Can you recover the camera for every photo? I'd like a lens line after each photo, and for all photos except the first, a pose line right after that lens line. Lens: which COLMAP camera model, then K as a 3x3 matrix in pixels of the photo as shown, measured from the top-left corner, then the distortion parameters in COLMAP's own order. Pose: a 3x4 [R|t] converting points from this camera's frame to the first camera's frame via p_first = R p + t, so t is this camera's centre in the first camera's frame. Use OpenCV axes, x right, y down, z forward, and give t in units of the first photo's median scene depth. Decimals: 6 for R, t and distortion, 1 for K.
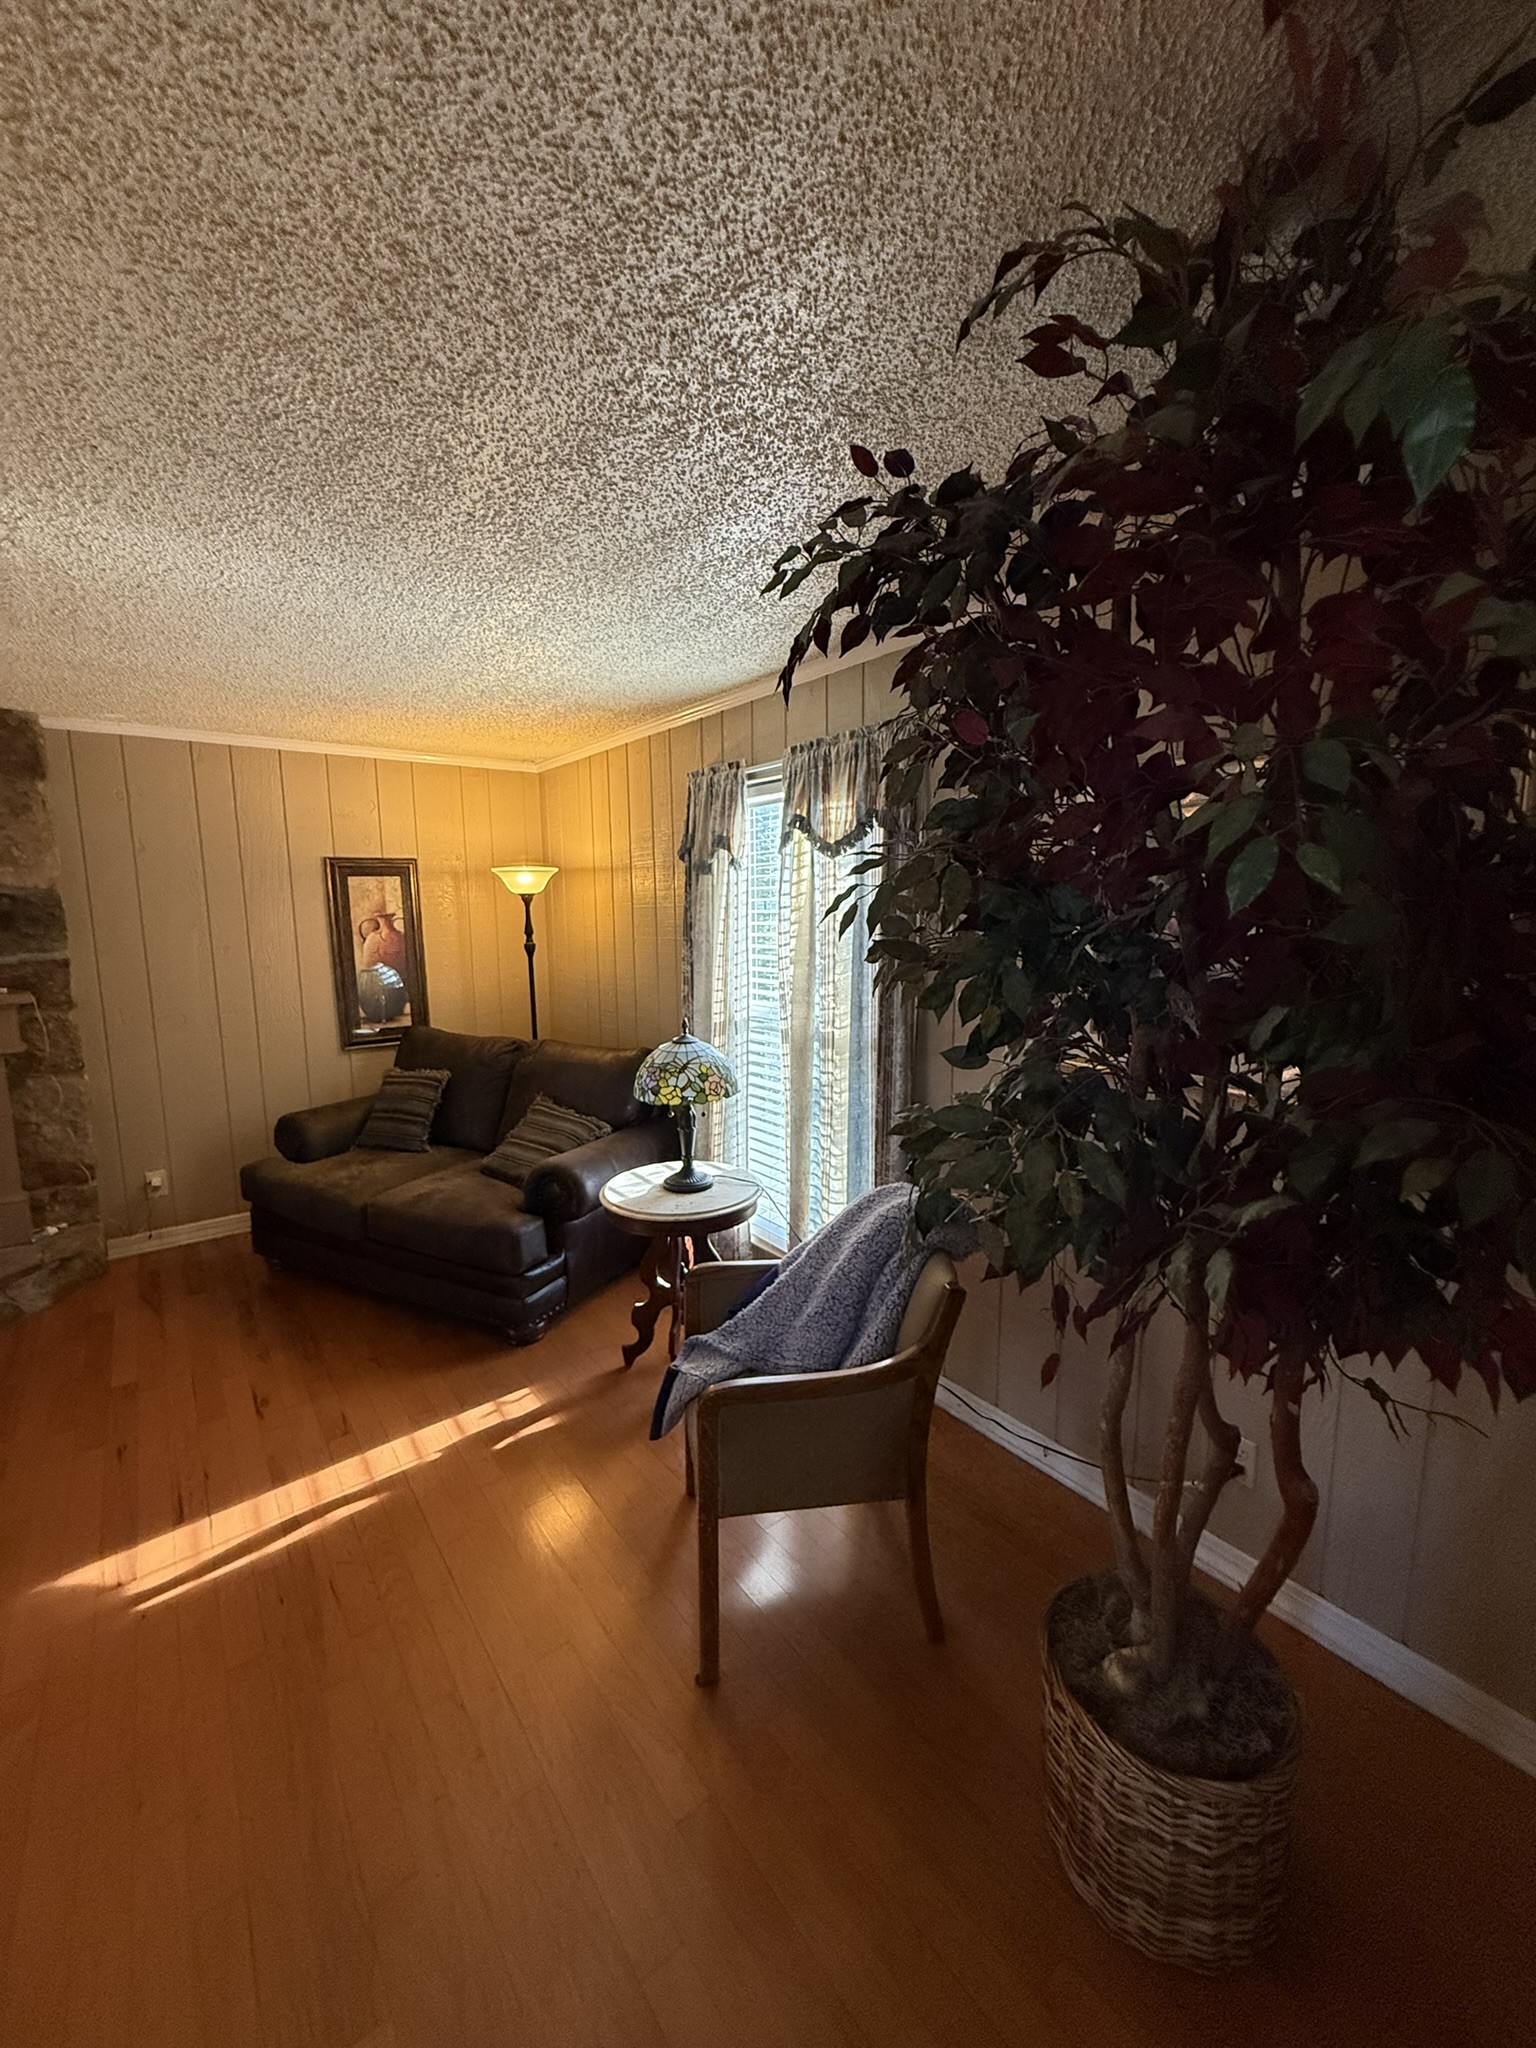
lens RADIAL K [[817.5, 0, 770.9], [0, 817.5, 1014.7], [0, 0, 1]] dist [0.000057, -0.000157]
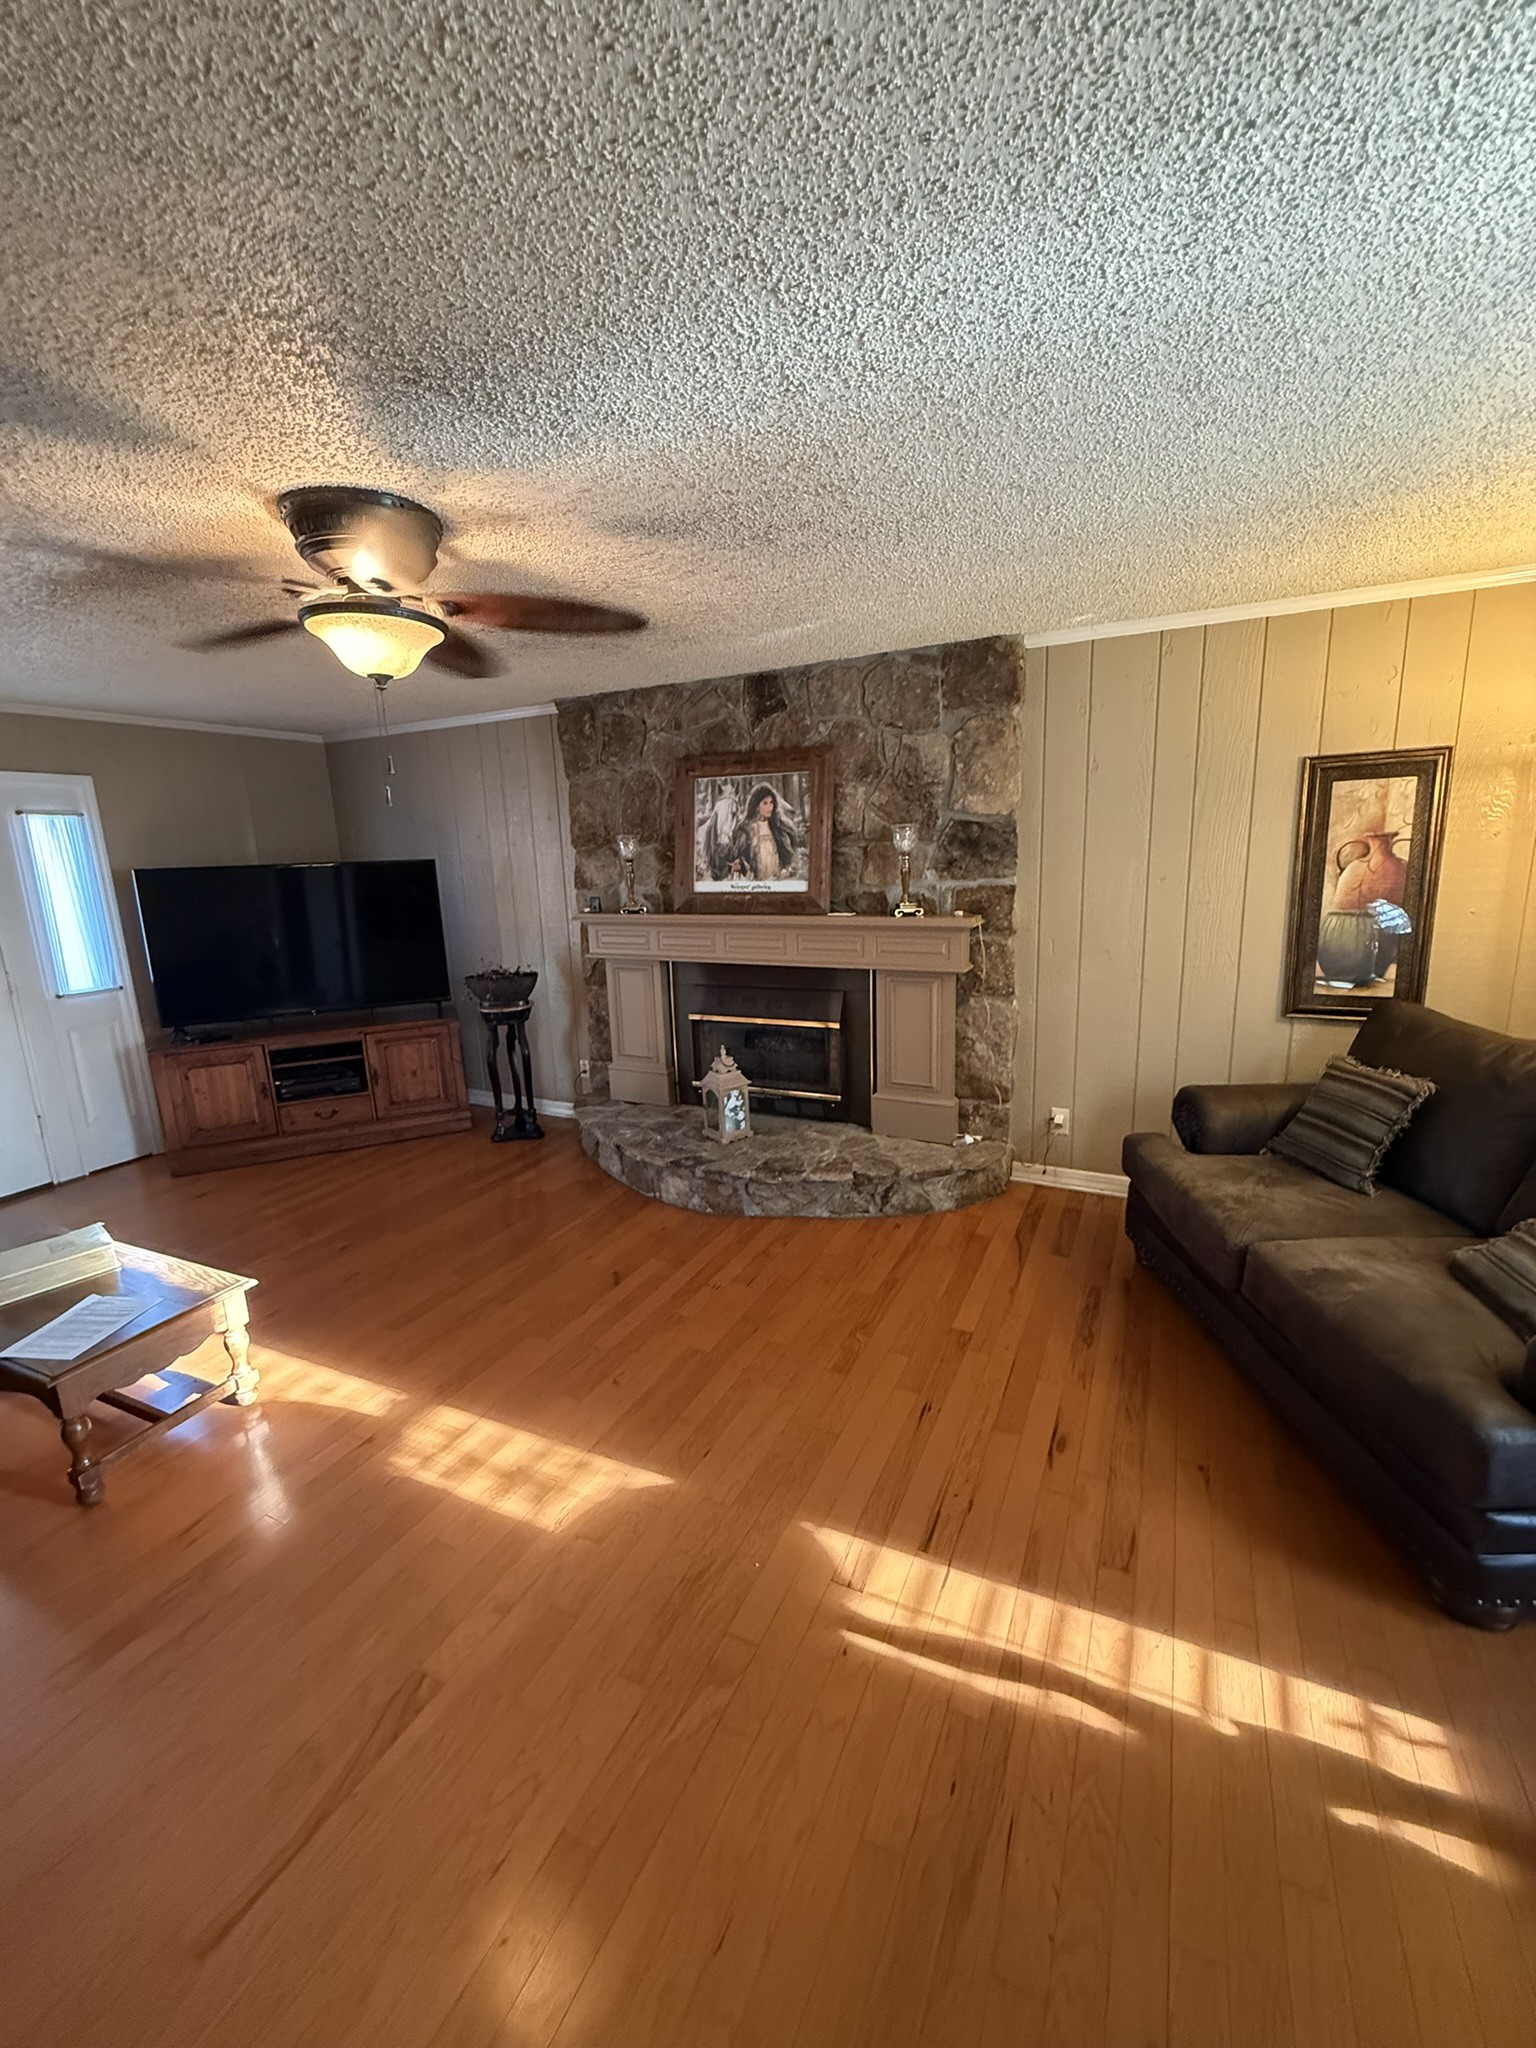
lens RADIAL K [[817.5, 0, 770.9], [0, 817.5, 1014.7], [0, 0, 1]] dist [0.000057, -0.000157]
pose [[0.443917, 0.175976, -0.878618, -0.080535], [-0.092023, 0.984295, 0.150648, -0.035381], [0.891330, 0.013978, 0.453140, 0.278619]]
